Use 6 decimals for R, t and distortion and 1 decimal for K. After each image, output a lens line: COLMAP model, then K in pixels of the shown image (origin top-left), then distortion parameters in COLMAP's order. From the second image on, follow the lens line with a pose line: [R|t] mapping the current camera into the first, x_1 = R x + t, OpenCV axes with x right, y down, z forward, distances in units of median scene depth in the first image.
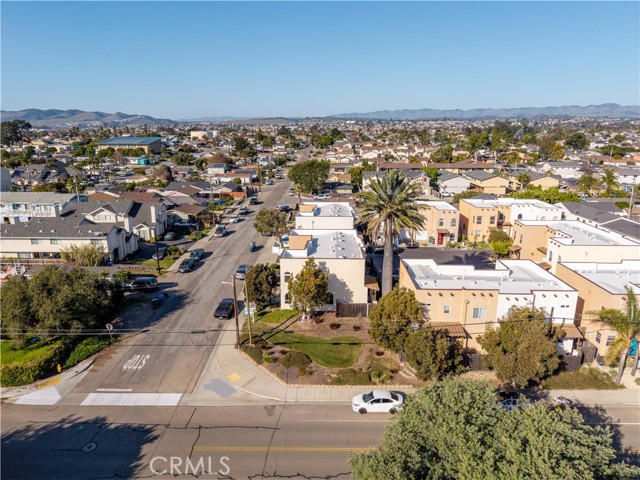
lens RADIAL K [[427.7, 0, 319.0], [0, 427.7, 239.0], [0, 0, 1]] dist [0.026412, -0.025166]
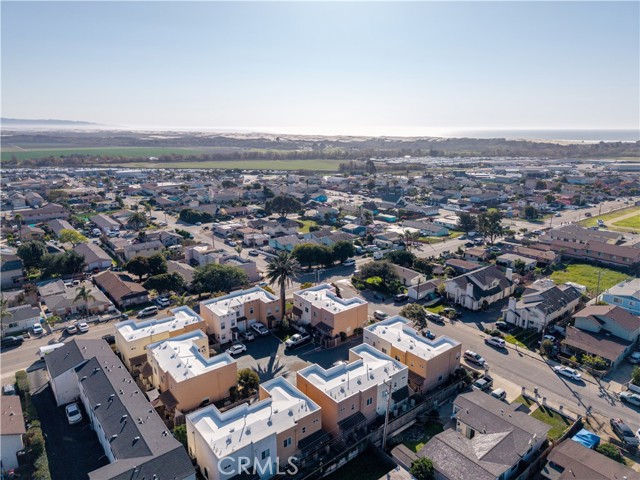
lens RADIAL K [[425.0, 0, 320.0], [0, 425.0, 240.0], [0, 0, 1]] dist [0.055838, -0.065190]
pose [[-0.772310, 0.157840, -0.615324, 1.181207], [-0.163021, 0.886955, 0.432129, -1.042763], [0.613971, 0.434048, -0.659274, 2.238244]]
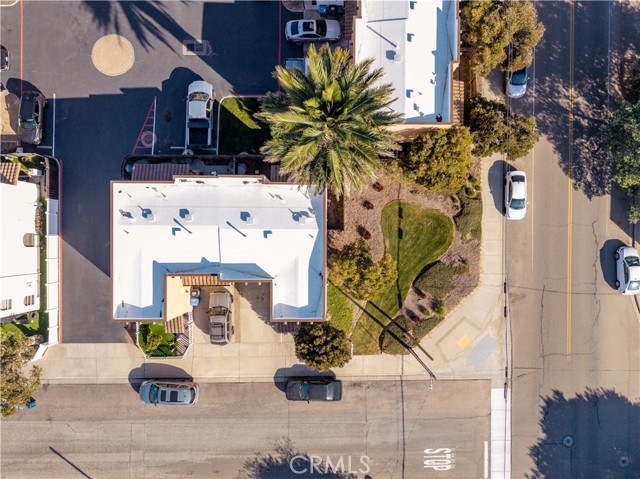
lens RADIAL K [[440.7, 0, 320.0], [0, 440.7, 239.5], [0, 0, 1]] dist [0.027970, 0.000596]
pose [[-0.013686, -0.999889, -0.005886, 0.030375], [0.252820, -0.009156, 0.967470, -0.543132], [-0.967417, 0.011753, 0.252917, 0.825990]]
